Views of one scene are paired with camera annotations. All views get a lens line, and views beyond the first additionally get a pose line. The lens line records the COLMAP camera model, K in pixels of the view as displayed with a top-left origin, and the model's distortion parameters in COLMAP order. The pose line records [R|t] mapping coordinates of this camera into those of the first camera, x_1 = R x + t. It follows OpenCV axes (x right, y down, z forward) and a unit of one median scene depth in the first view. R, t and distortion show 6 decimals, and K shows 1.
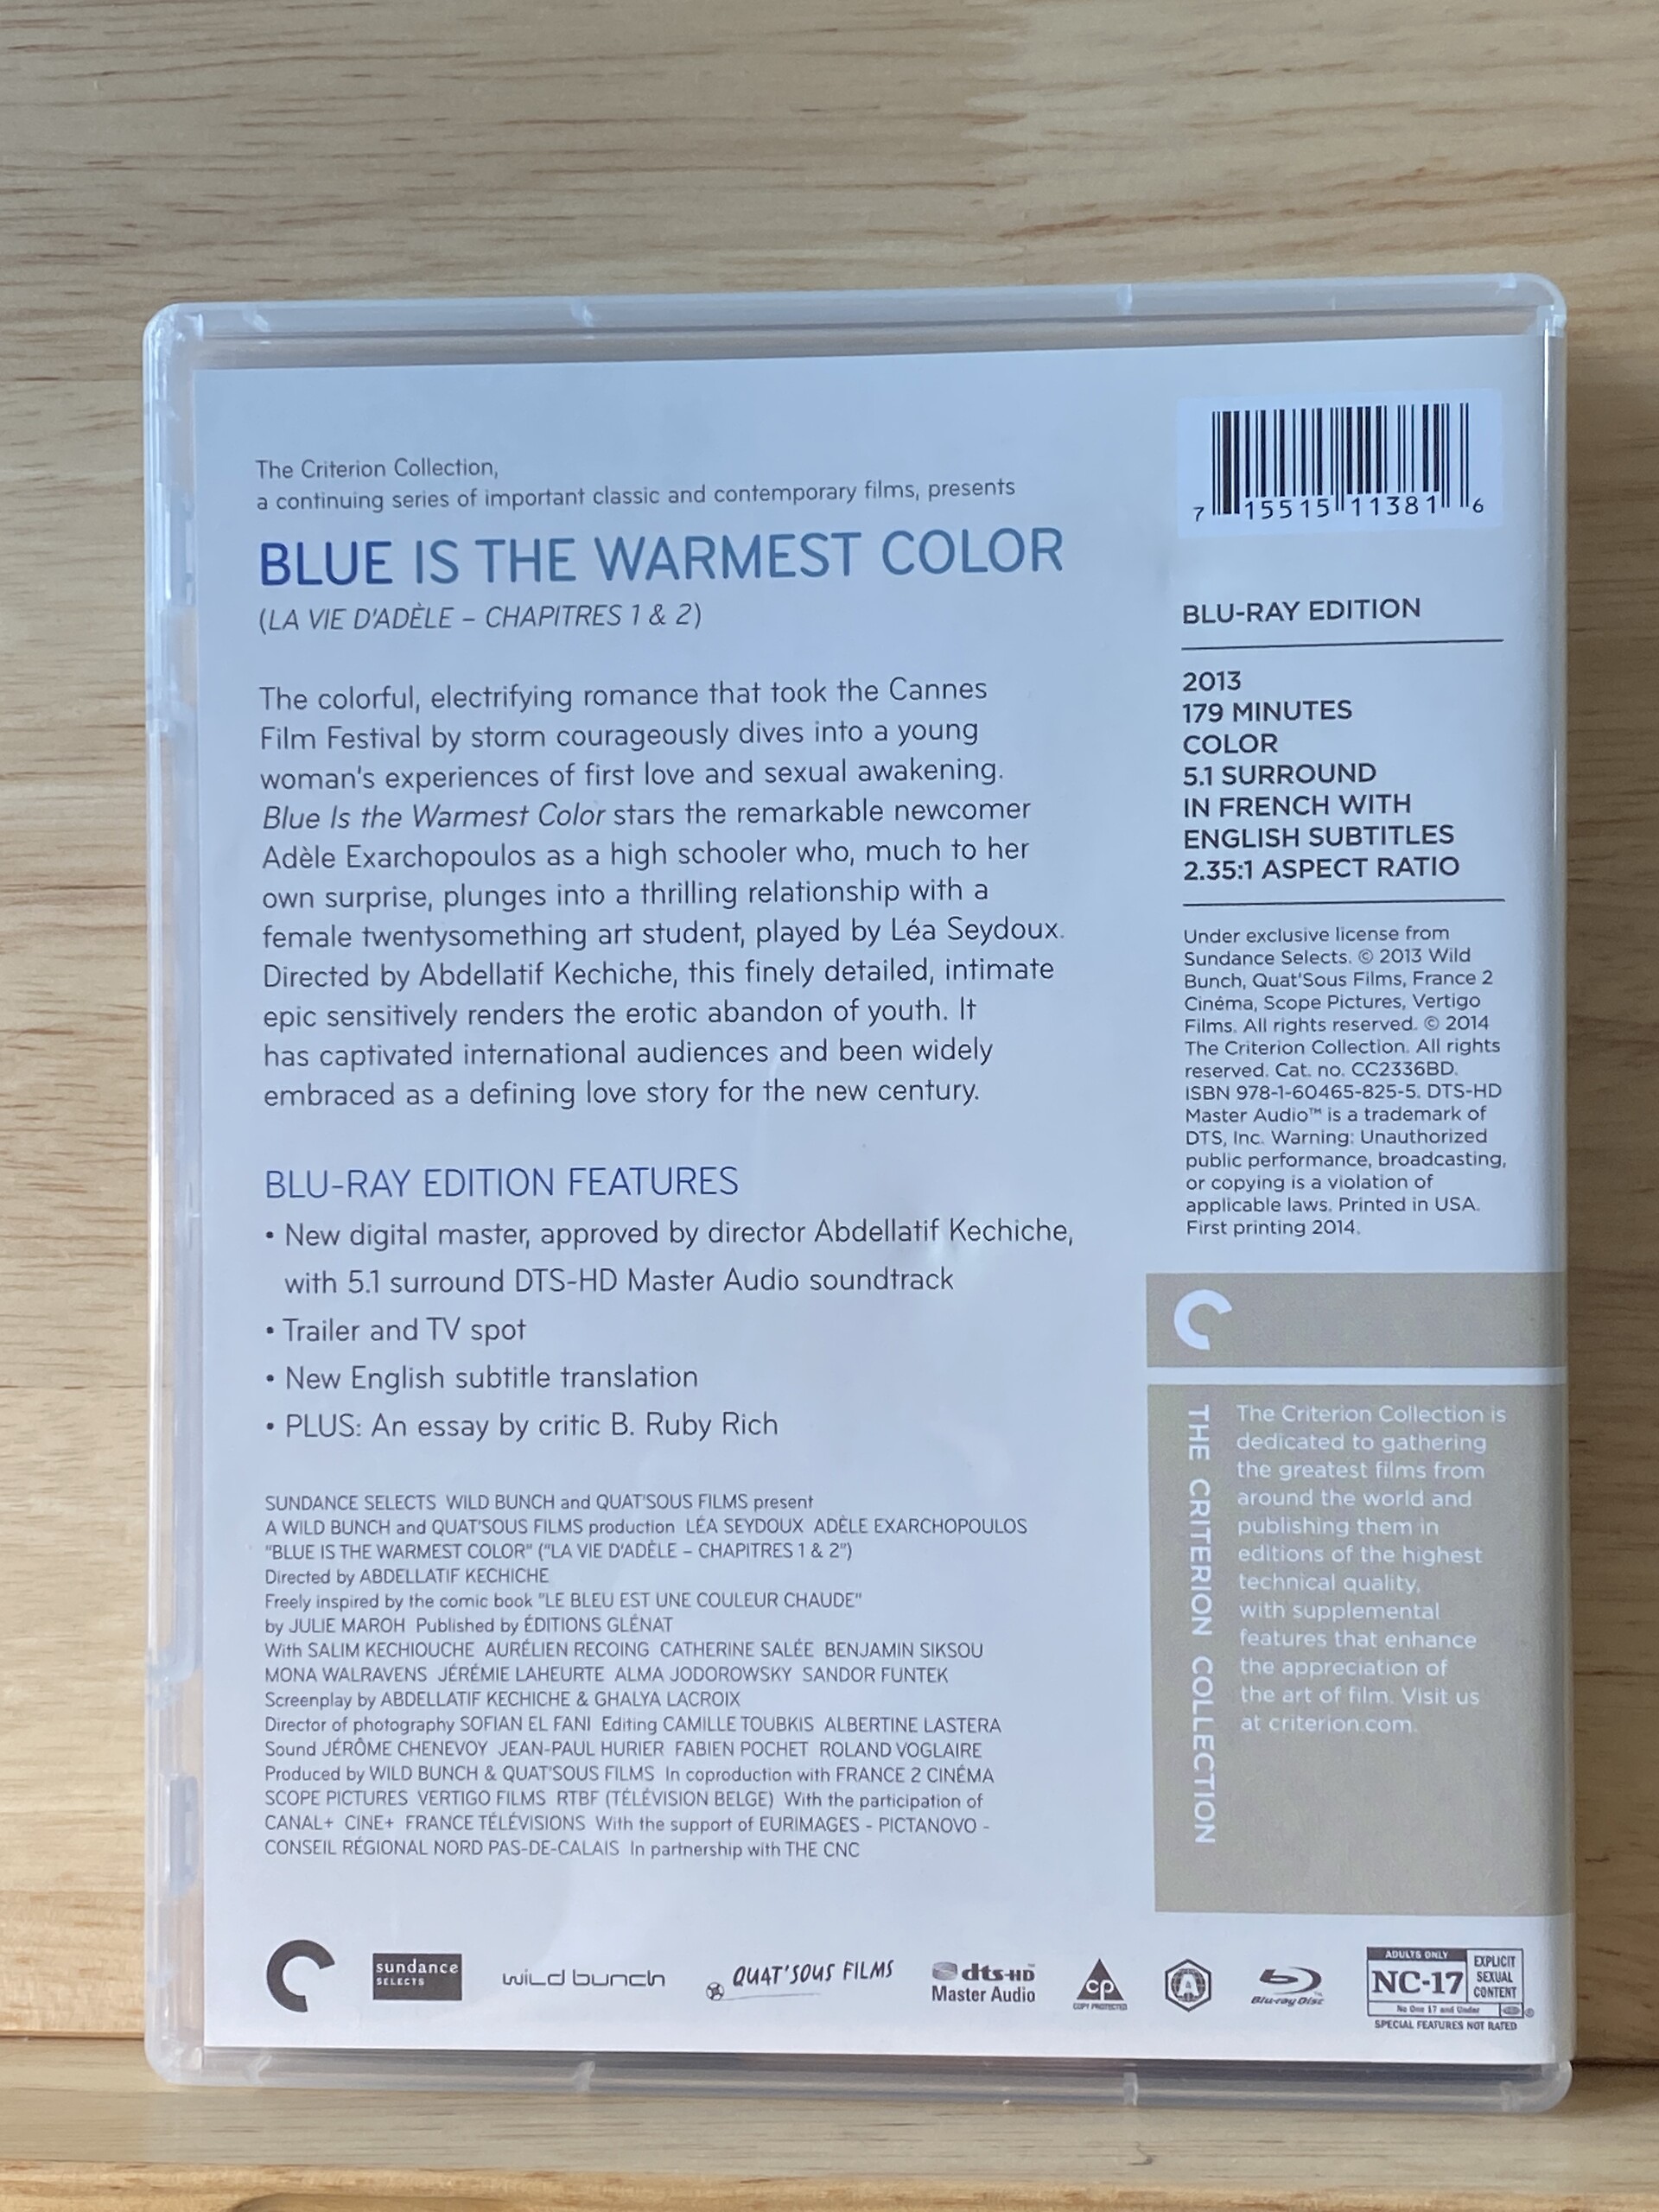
lens RADIAL K [[3214.9, 0, 837.0], [0, 3214.9, 1121.1], [0, 0, 1]] dist [-0.015238, 0.000000]
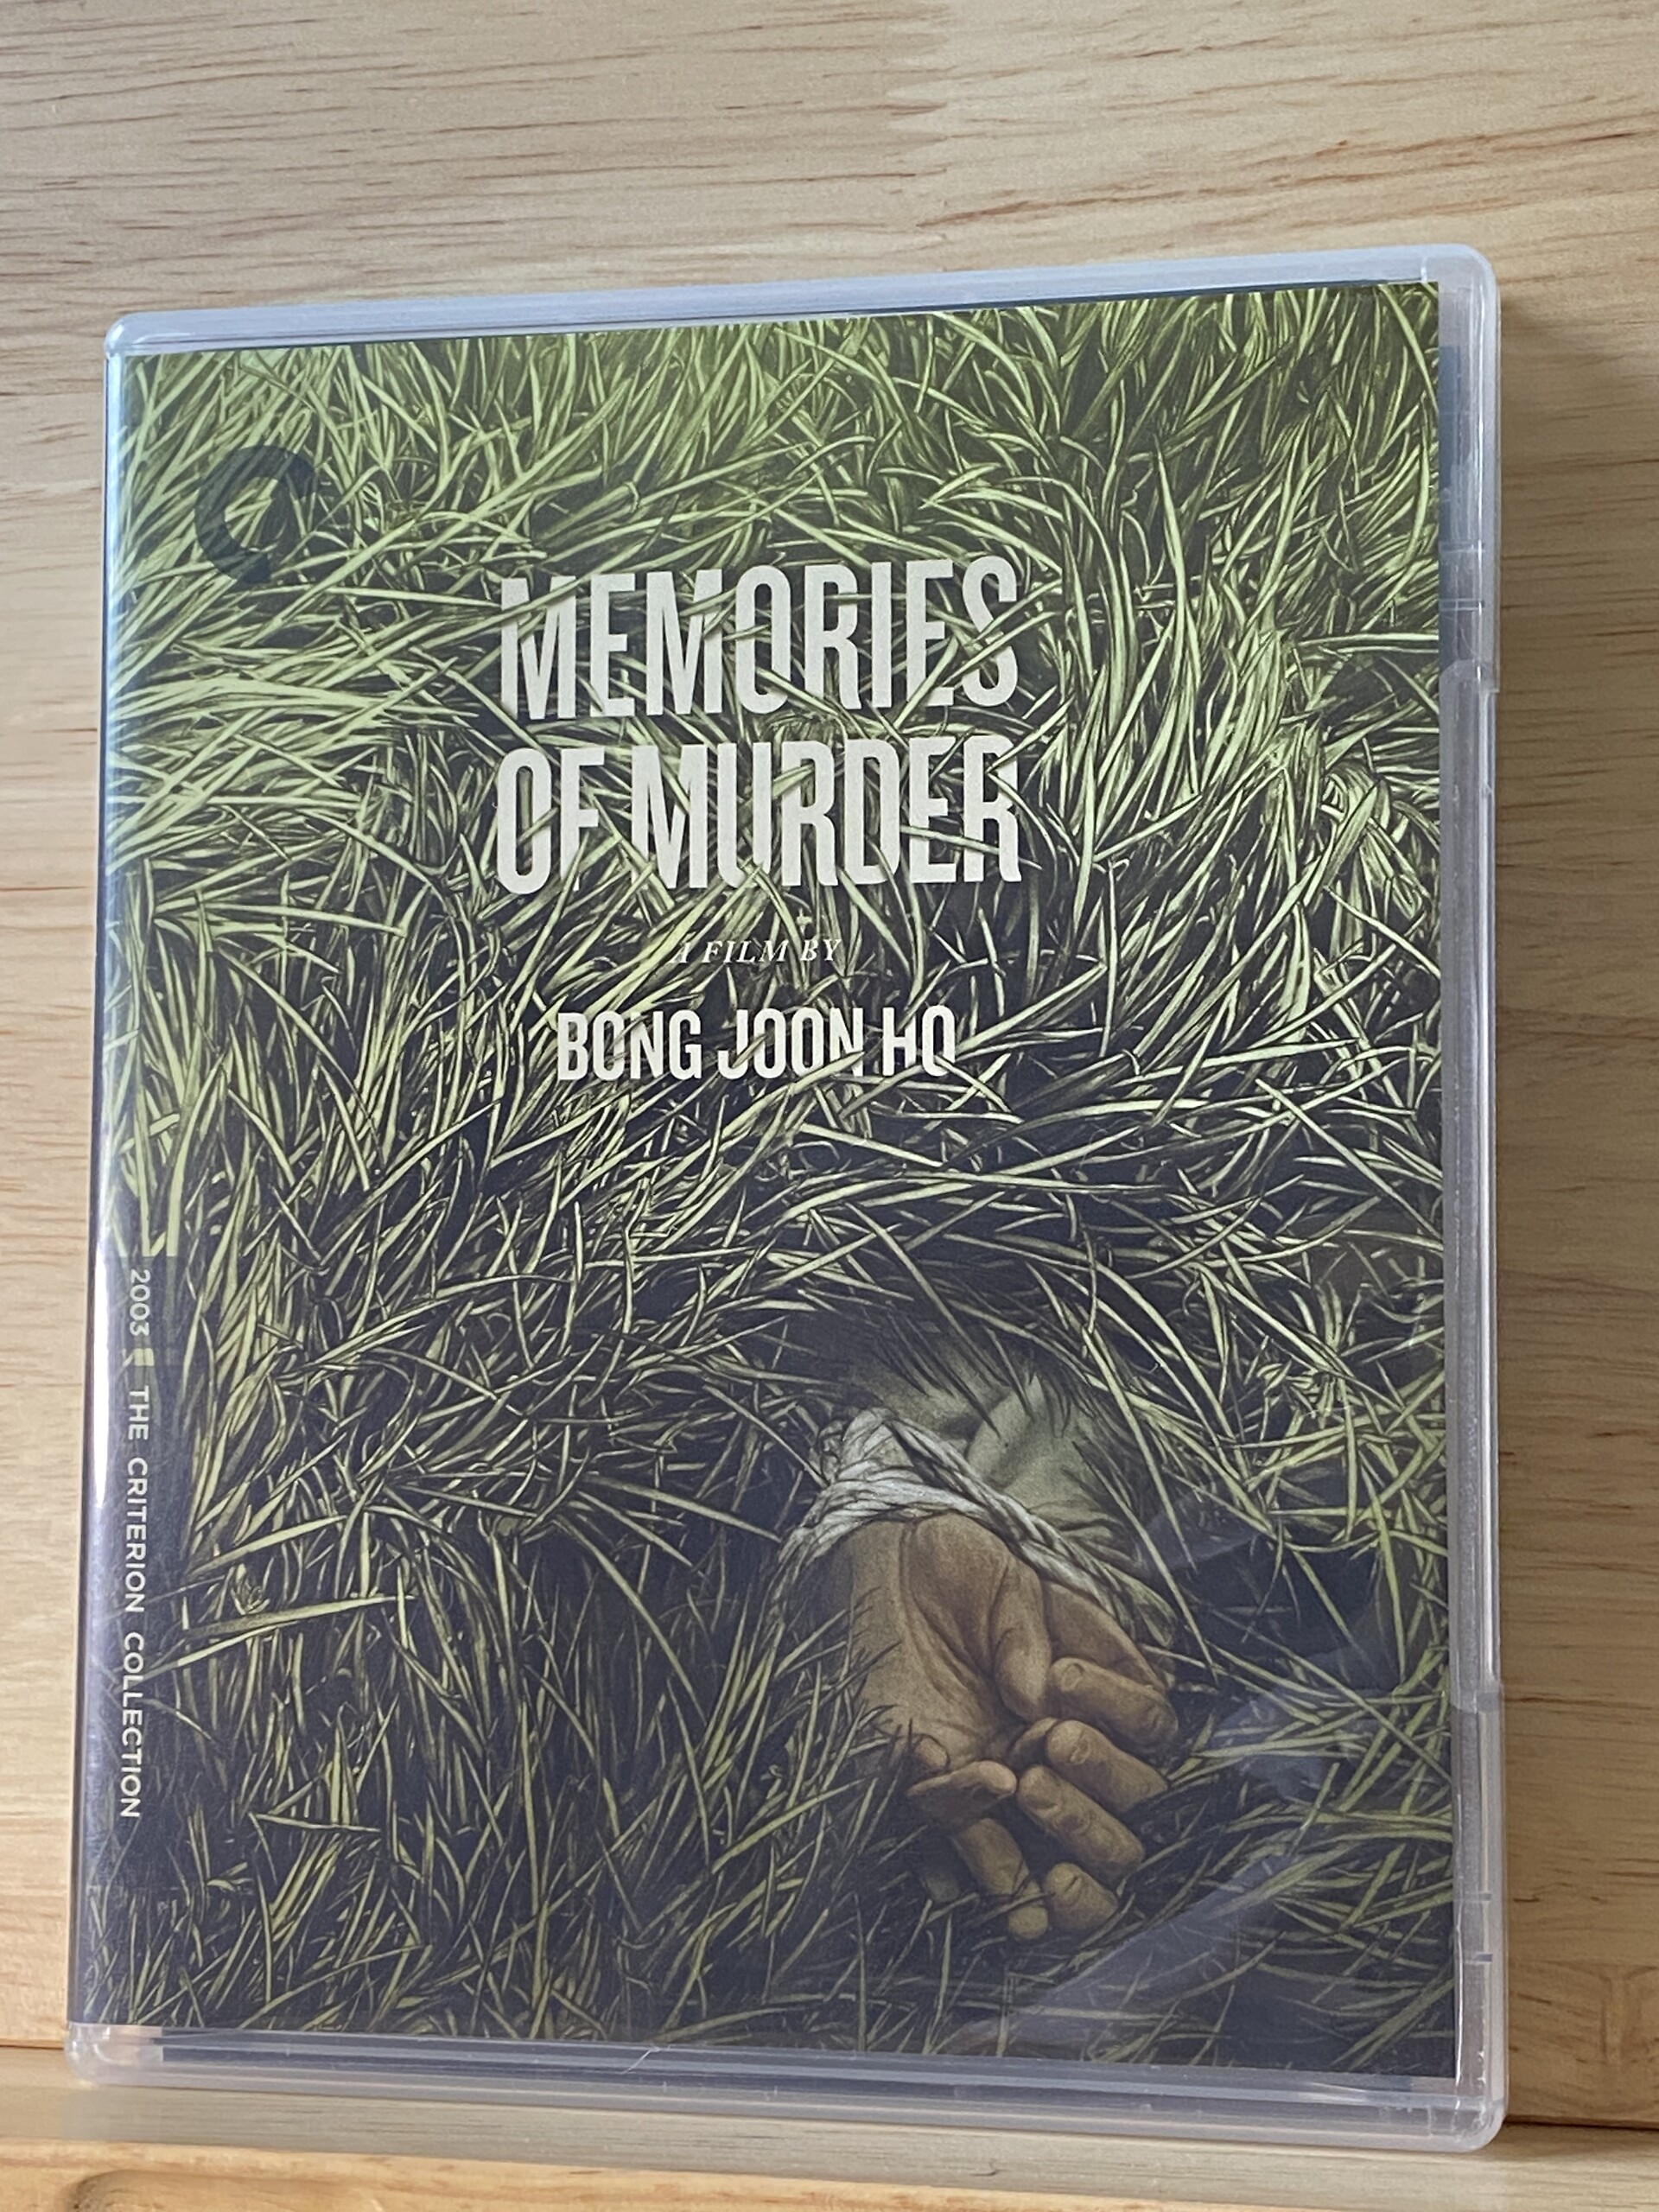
lens RADIAL K [[3674.5, 0, 850.2], [0, 3674.5, 1119.3], [0, 0, 1]] dist [0.003057, 0.000000]
pose [[0.990455, 0.002142, -0.137822, 0.185060], [-0.010763, 0.998028, -0.061836, 0.069127], [0.137418, 0.062729, 0.988525, -0.104774]]
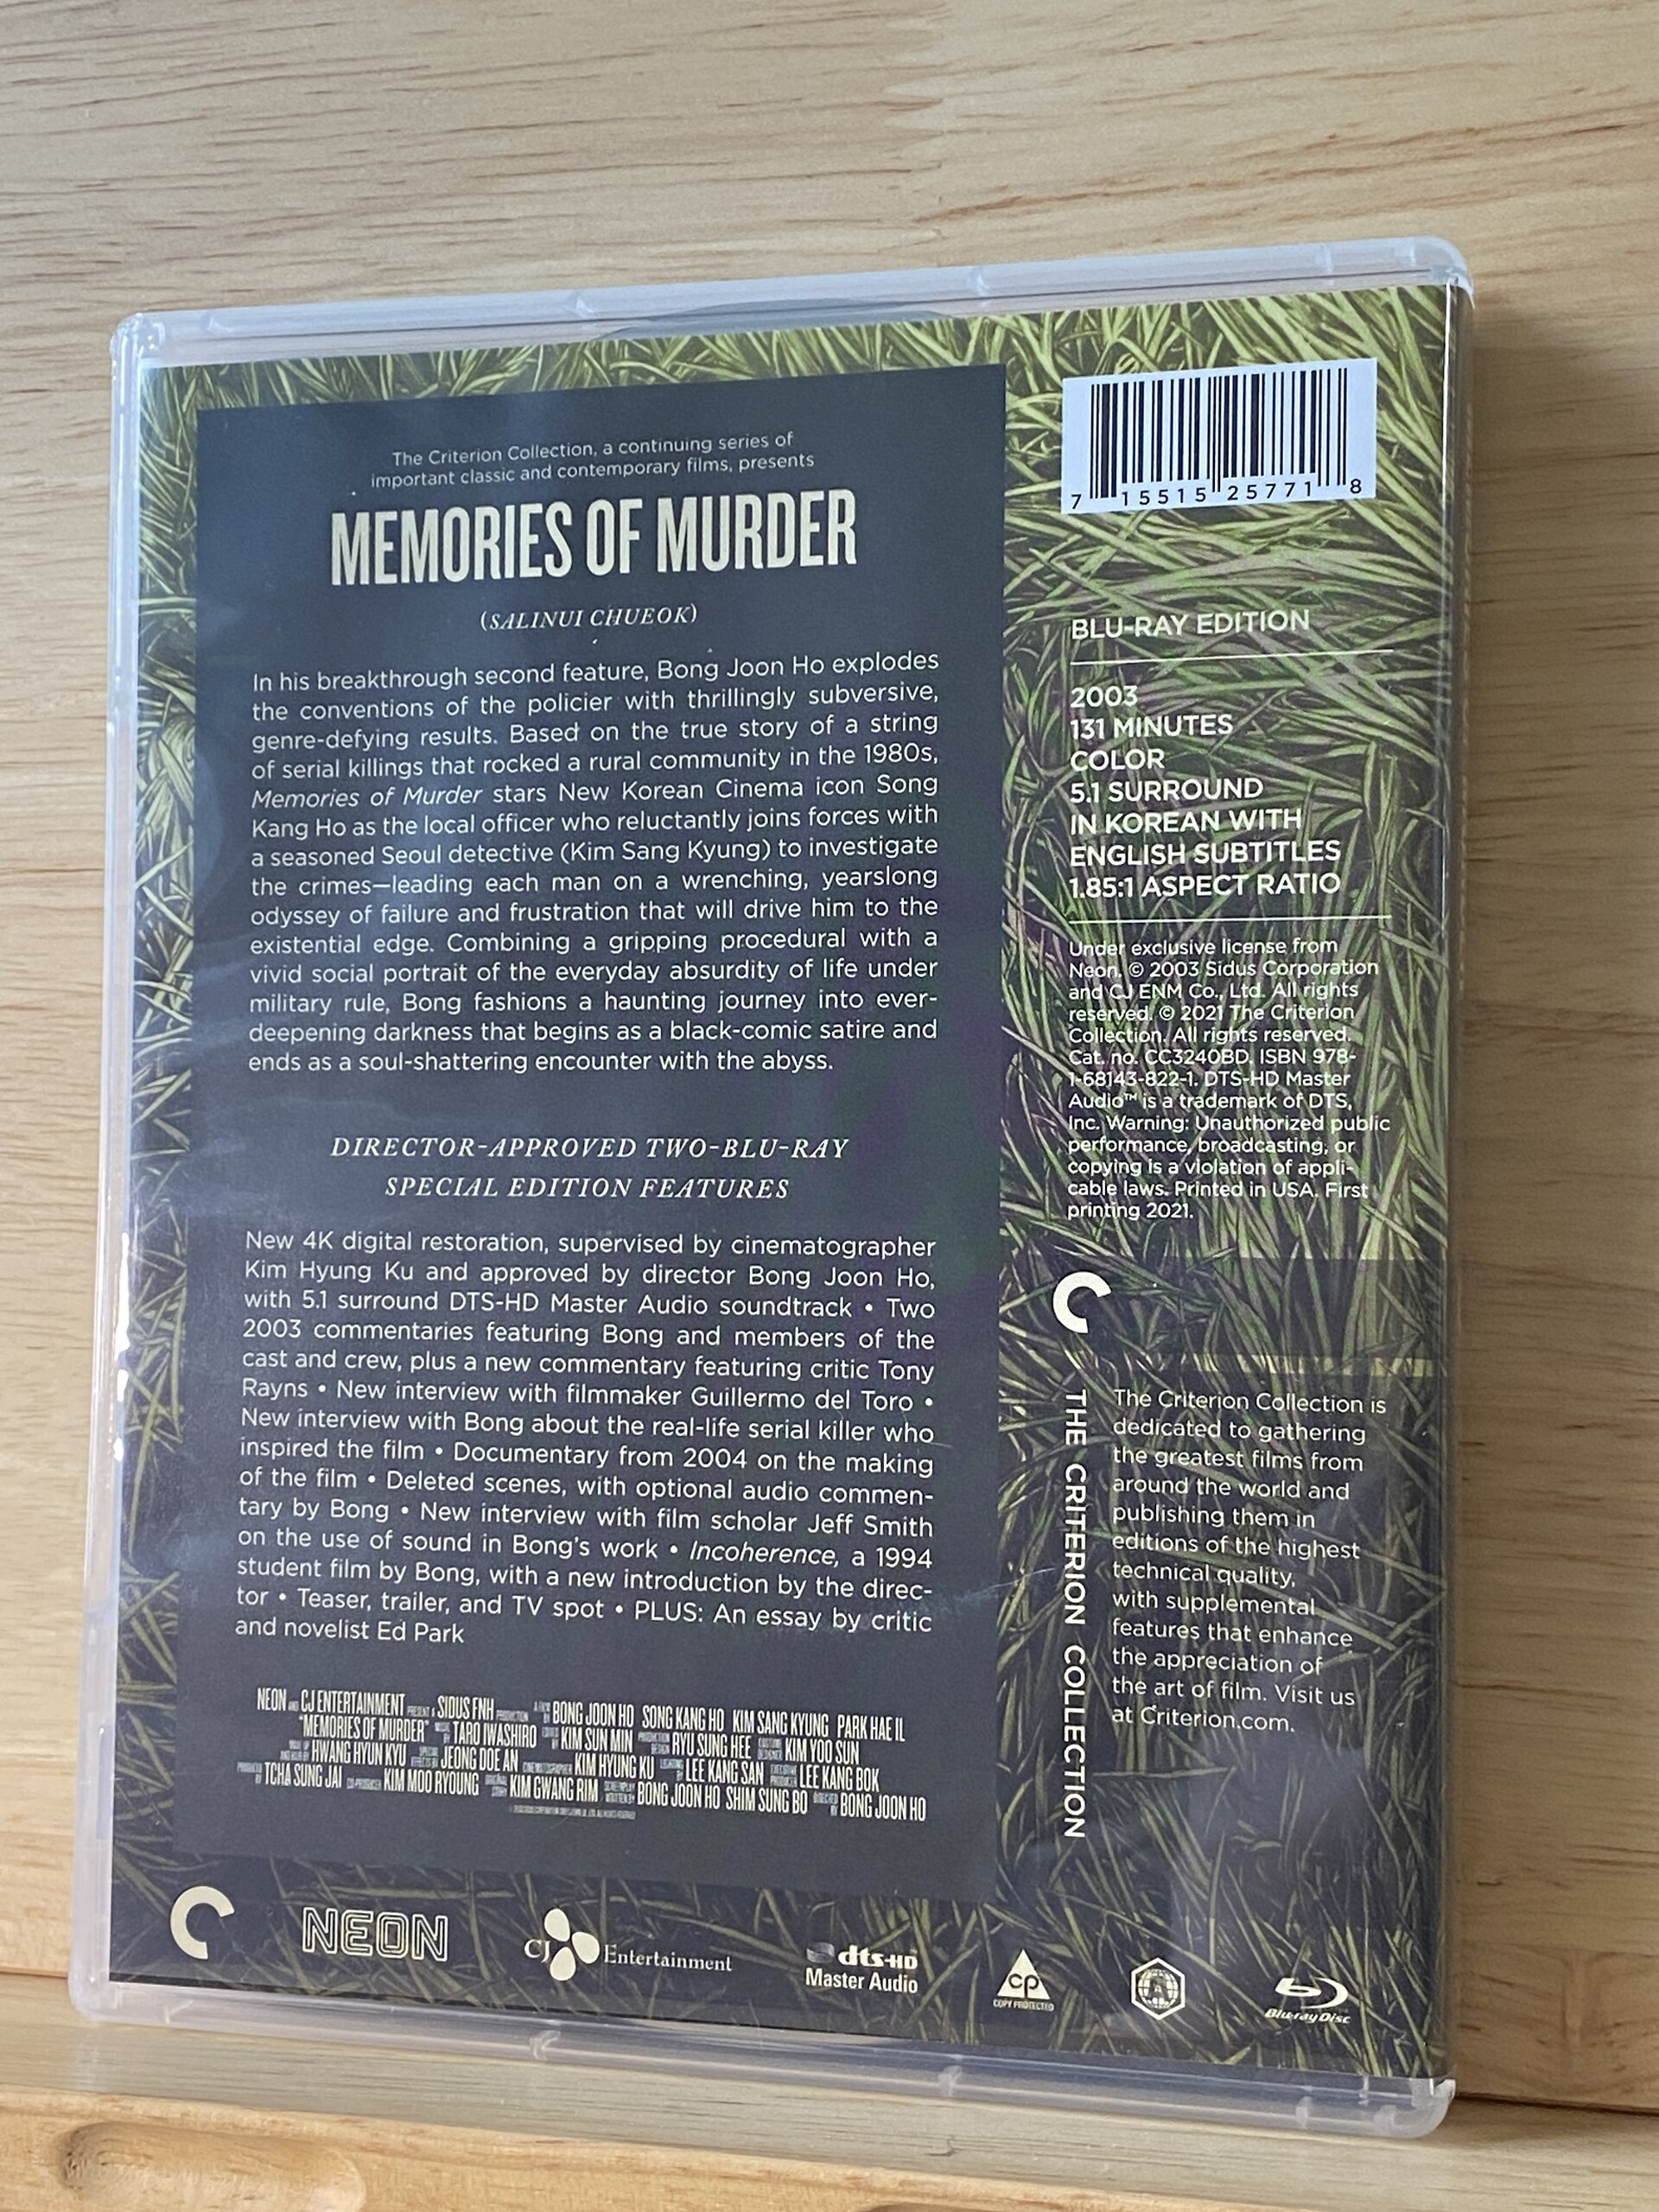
lens RADIAL K [[3214.9, 0, 850.3], [0, 3214.9, 1119.2], [0, 0, 1]] dist [-0.015238, 0.000000]
pose [[0.982449, 0.014929, -0.185931, 0.220105], [-0.020710, 0.999359, -0.029188, 0.034135], [0.185376, 0.032526, 0.982129, 0.020294]]
